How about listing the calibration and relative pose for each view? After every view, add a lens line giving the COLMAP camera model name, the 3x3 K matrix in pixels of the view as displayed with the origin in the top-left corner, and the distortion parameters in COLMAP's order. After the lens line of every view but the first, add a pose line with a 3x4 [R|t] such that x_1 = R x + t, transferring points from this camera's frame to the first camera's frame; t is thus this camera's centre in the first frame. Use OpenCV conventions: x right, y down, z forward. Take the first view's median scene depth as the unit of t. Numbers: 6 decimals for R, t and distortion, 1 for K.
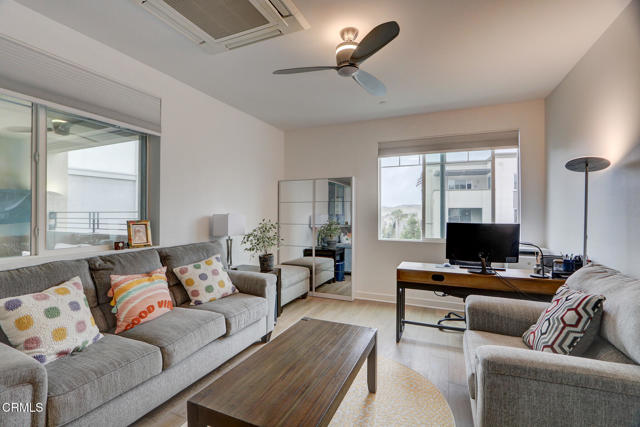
lens RADIAL K [[298.2, 0, 316.2], [0, 298.2, 214.9], [0, 0, 1]] dist [-0.017517, 0.001645]
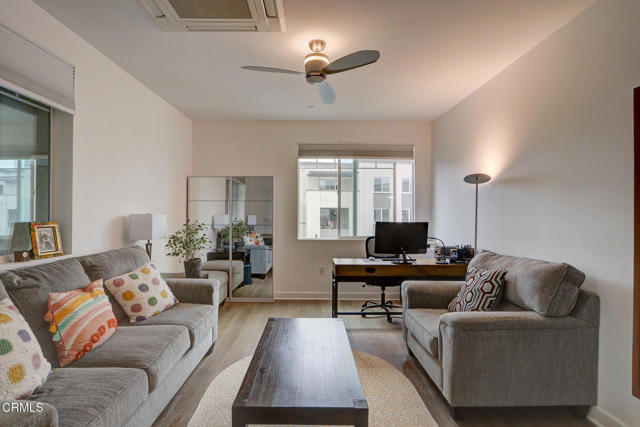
lens RADIAL K [[317.2, 0, 319.9], [0, 317.2, 215.3], [0, 0, 1]] dist [-0.004818, -0.004623]
pose [[0.907556, 0.000797, 0.419931, -0.299175], [-0.001686, 0.999997, 0.001746, -0.001398], [-0.419928, -0.002293, 0.907554, -0.031594]]
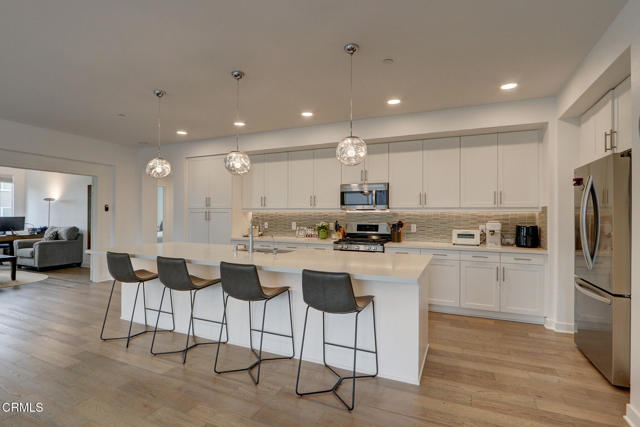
lens RADIAL K [[317.2, 0, 317.4], [0, 317.2, 209.1], [0, 0, 1]] dist [-0.004818, -0.004623]
pose [[0.008288, 0.000720, 0.999965, -2.352219], [-0.003594, 0.999993, -0.000691, -0.052546], [-0.999959, -0.003588, 0.008290, -1.871135]]
